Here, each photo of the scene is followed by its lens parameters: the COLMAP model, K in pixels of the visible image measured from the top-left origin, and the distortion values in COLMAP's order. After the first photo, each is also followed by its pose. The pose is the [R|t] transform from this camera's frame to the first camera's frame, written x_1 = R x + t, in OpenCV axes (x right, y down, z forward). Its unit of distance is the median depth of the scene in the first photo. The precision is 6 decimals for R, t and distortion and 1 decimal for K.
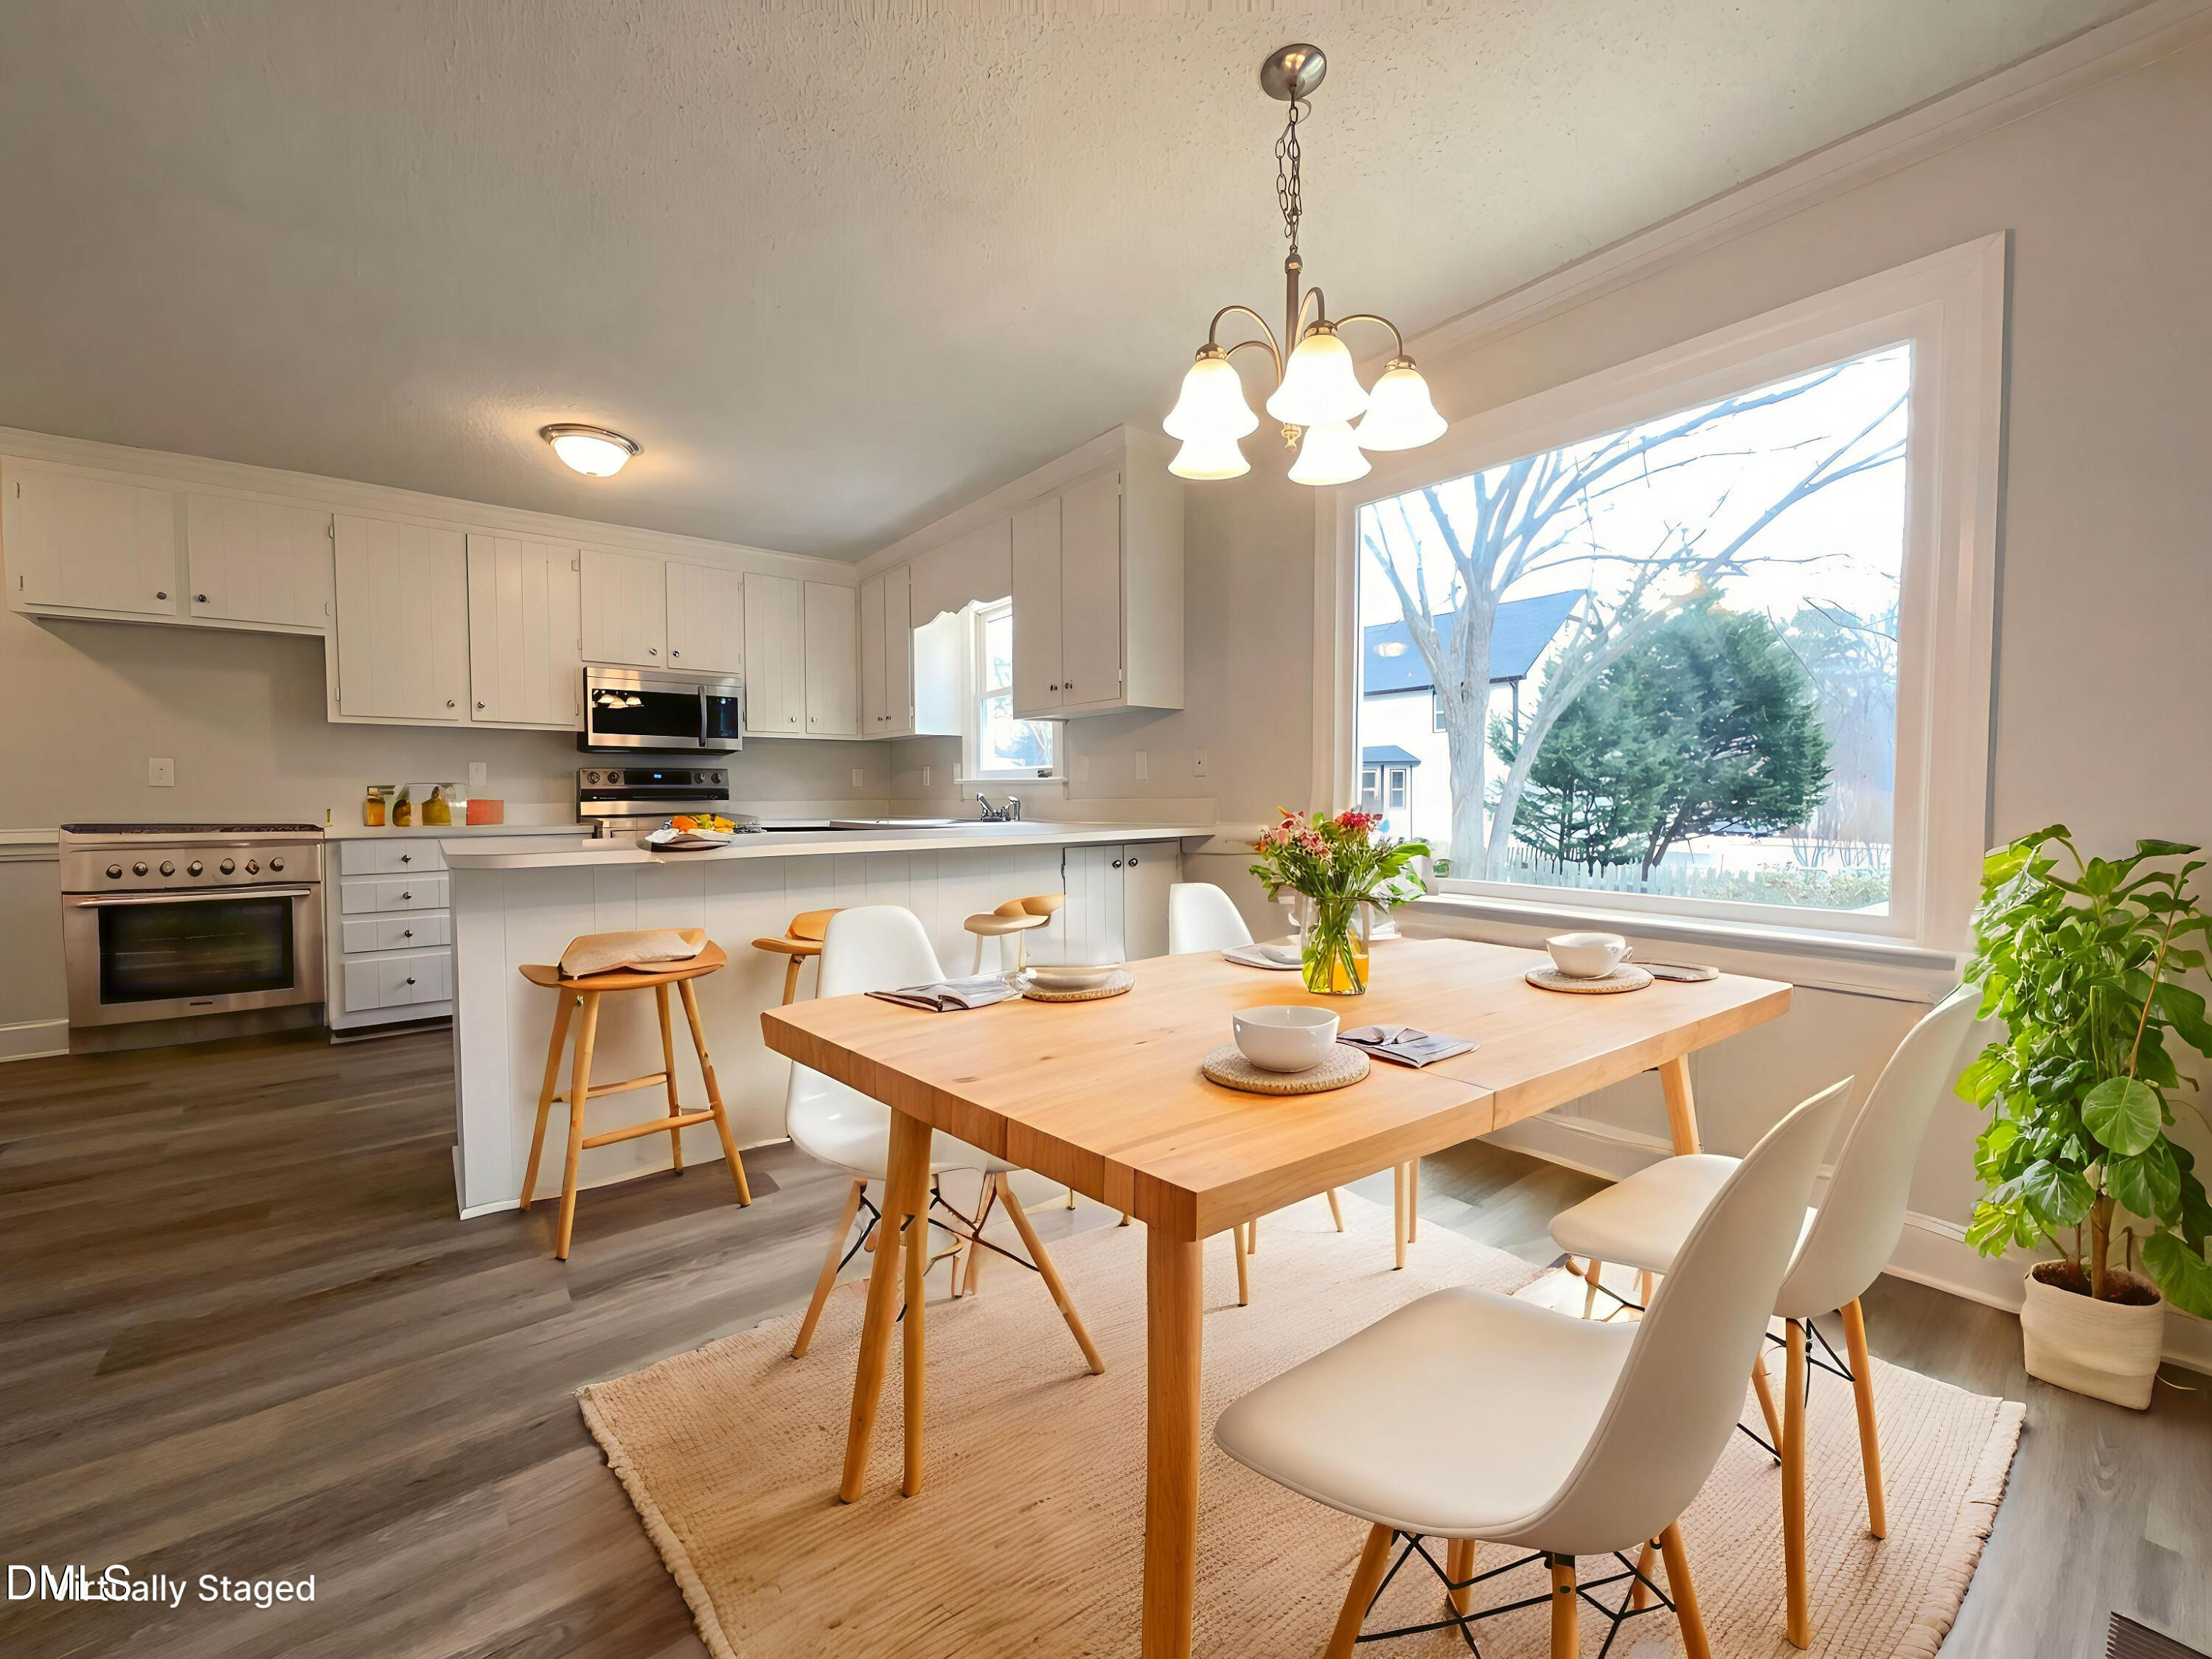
lens RADIAL K [[892.3, 0, 1106.0], [0, 892.3, 829.5], [0, 0, 1]] dist [-0.003178, 0.000175]
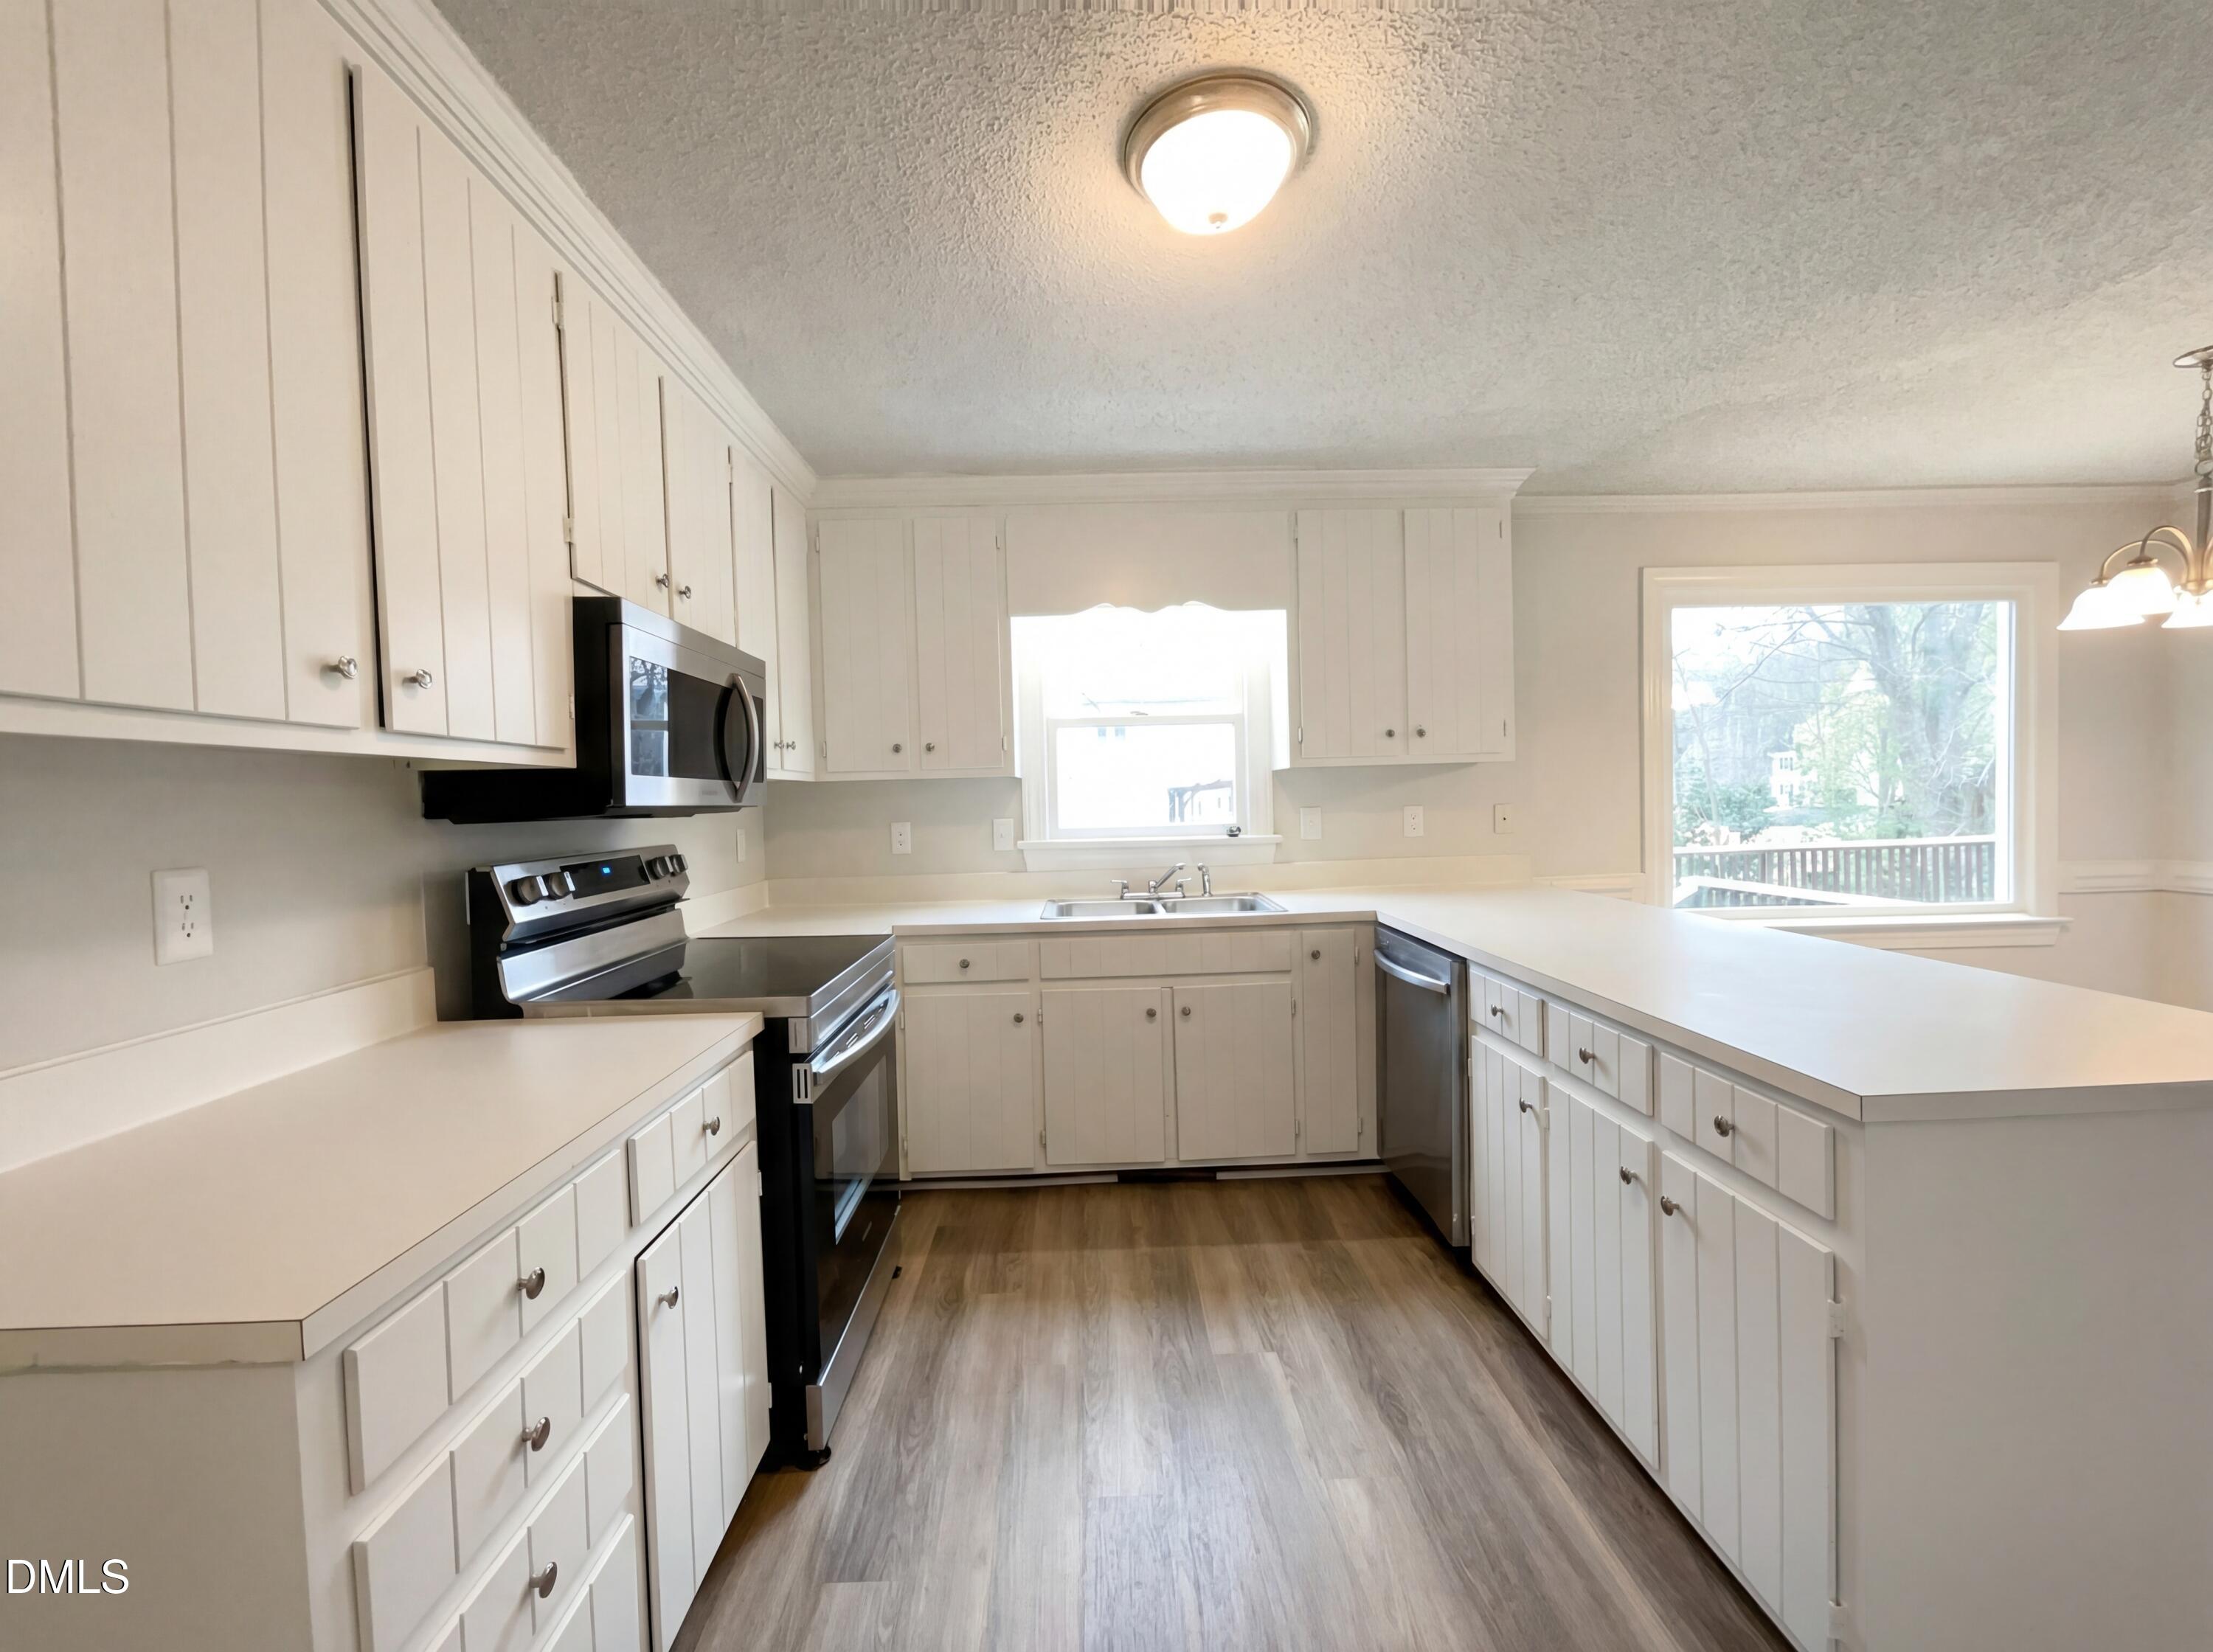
lens RADIAL K [[892.6, 0, 1106.5], [0, 892.6, 826.0], [0, 0, 1]] dist [-0.003178, 0.000175]
pose [[0.608138, -0.037548, 0.792943, -0.761407], [0.057069, 0.998364, 0.003507, -0.075418], [-0.791778, 0.043120, 0.609286, 0.596803]]
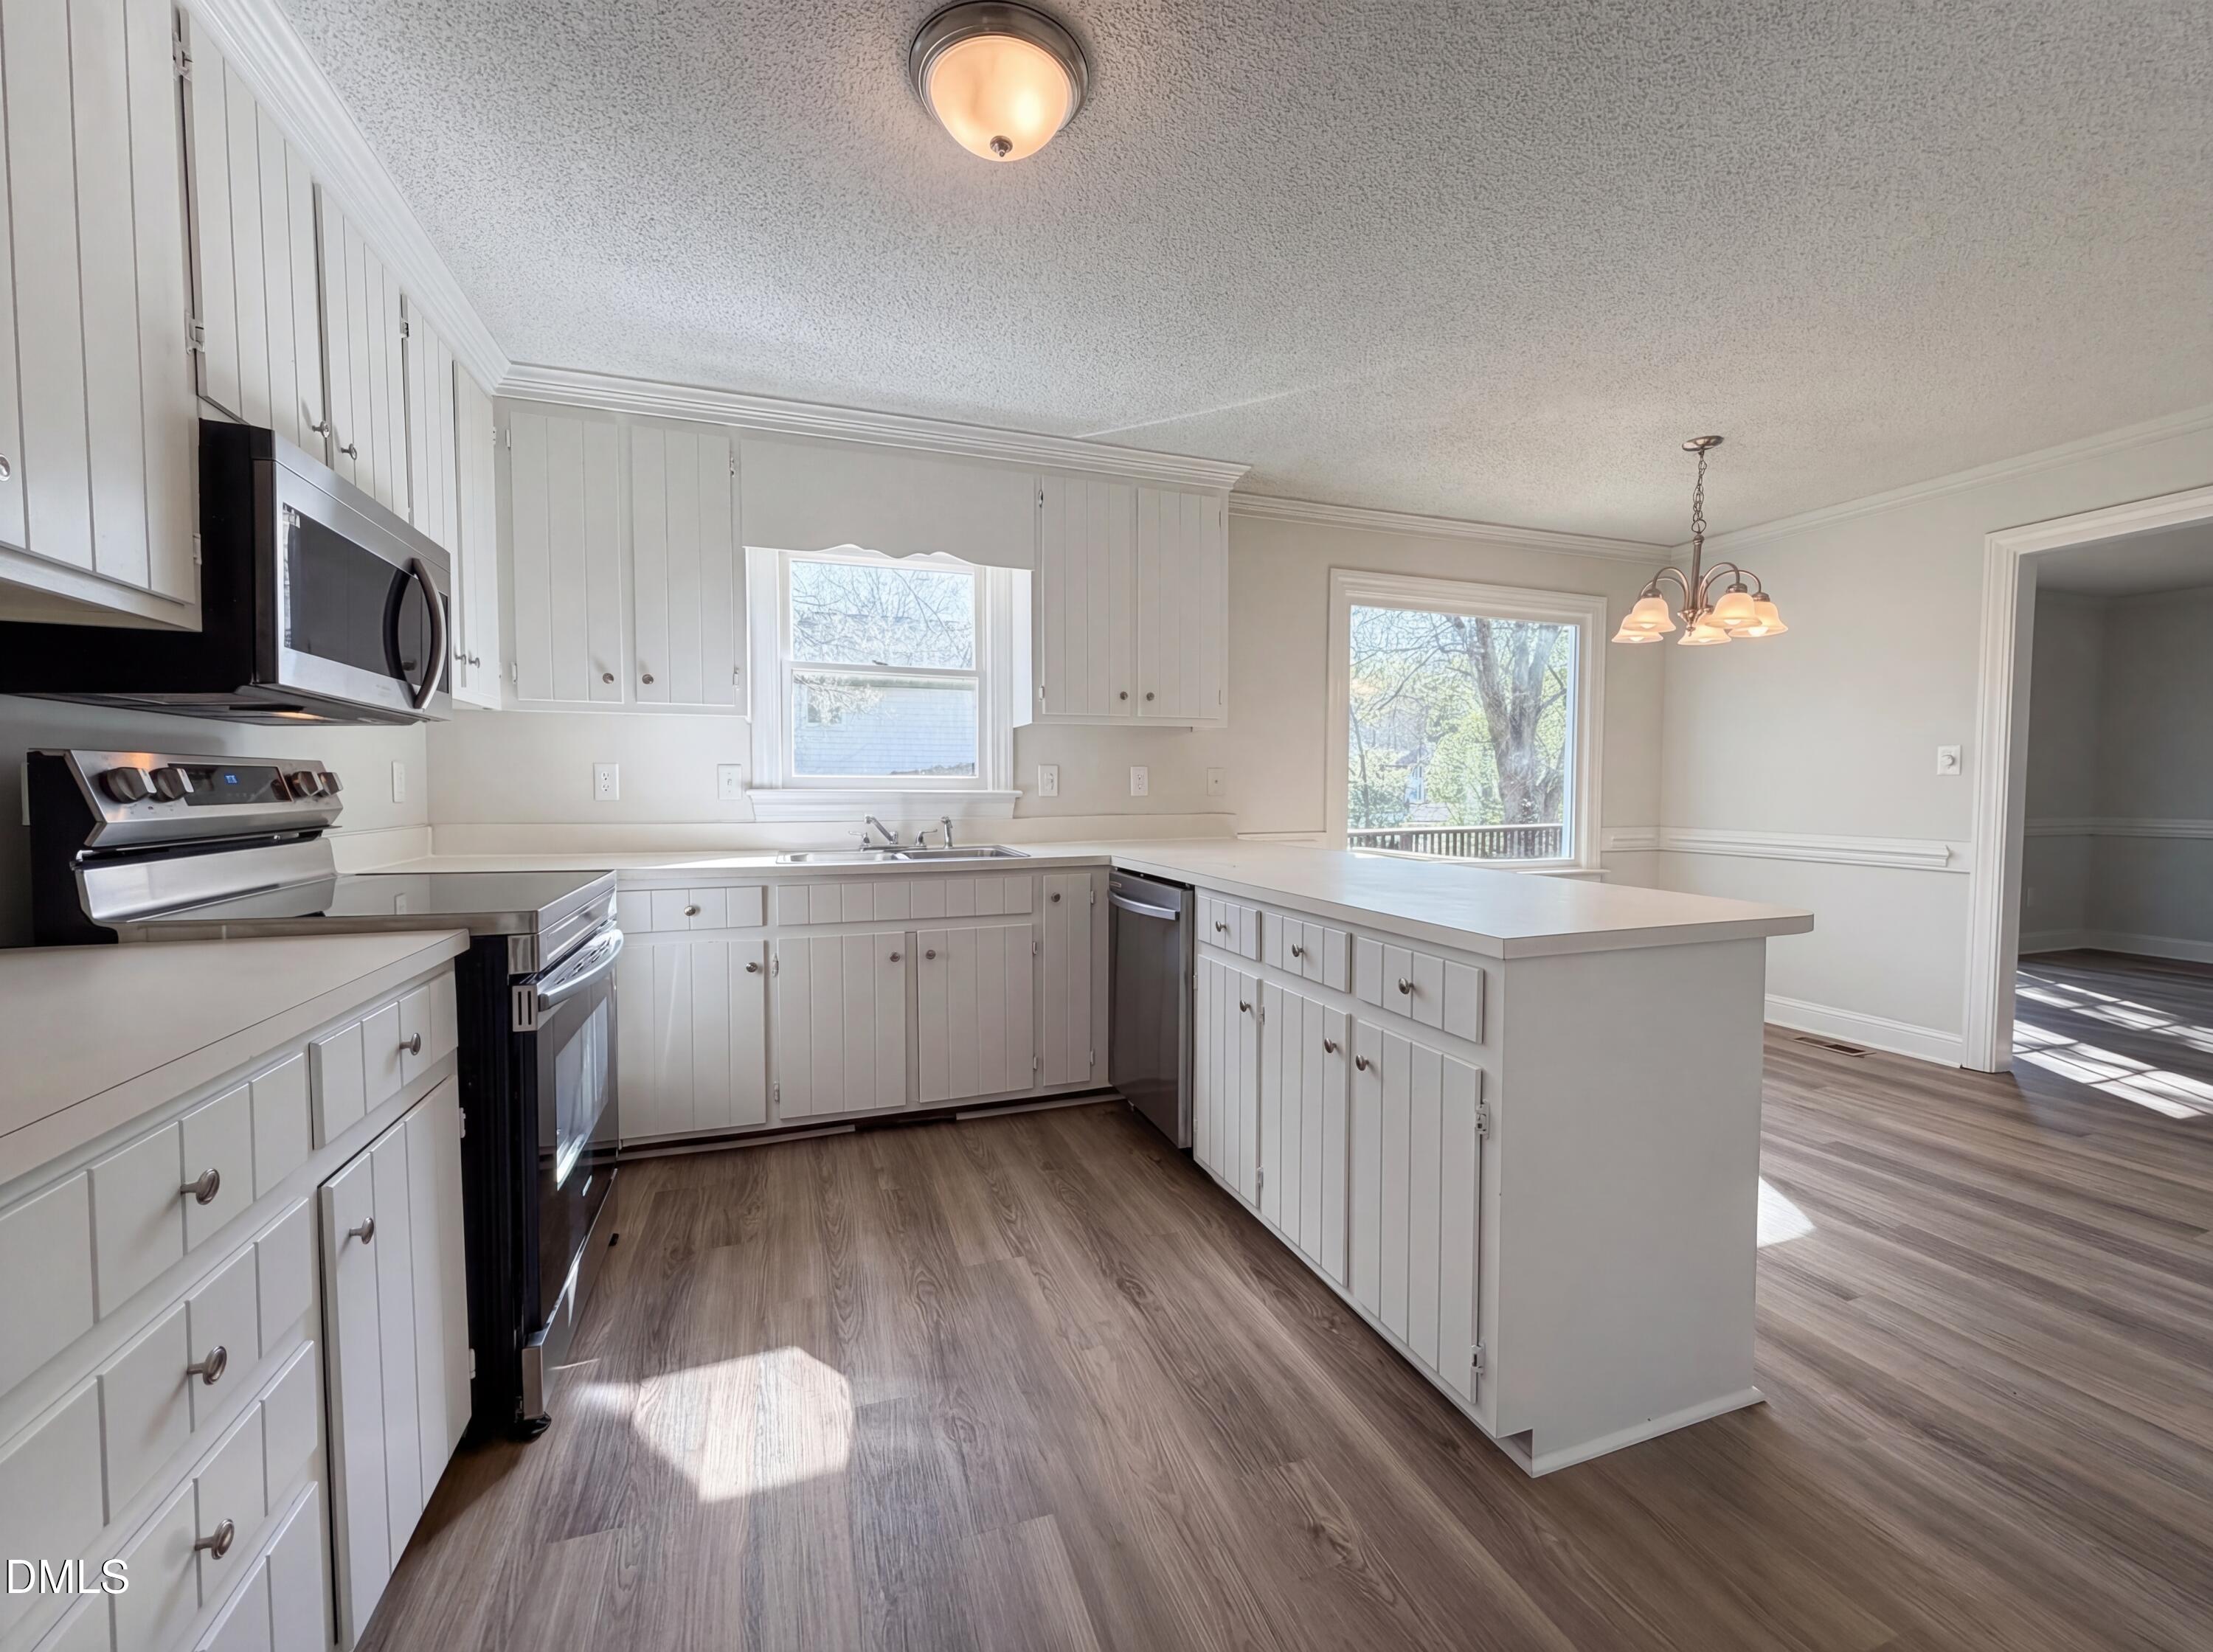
lens RADIAL K [[890.3, 0, 1105.3], [0, 890.3, 828.5], [0, 0, 1]] dist [-0.007435, -0.000182]
pose [[0.331398, -0.036199, 0.942796, -0.784799], [0.036167, 0.999017, 0.025645, -0.039816], [-0.942798, 0.025599, 0.332381, 0.612238]]
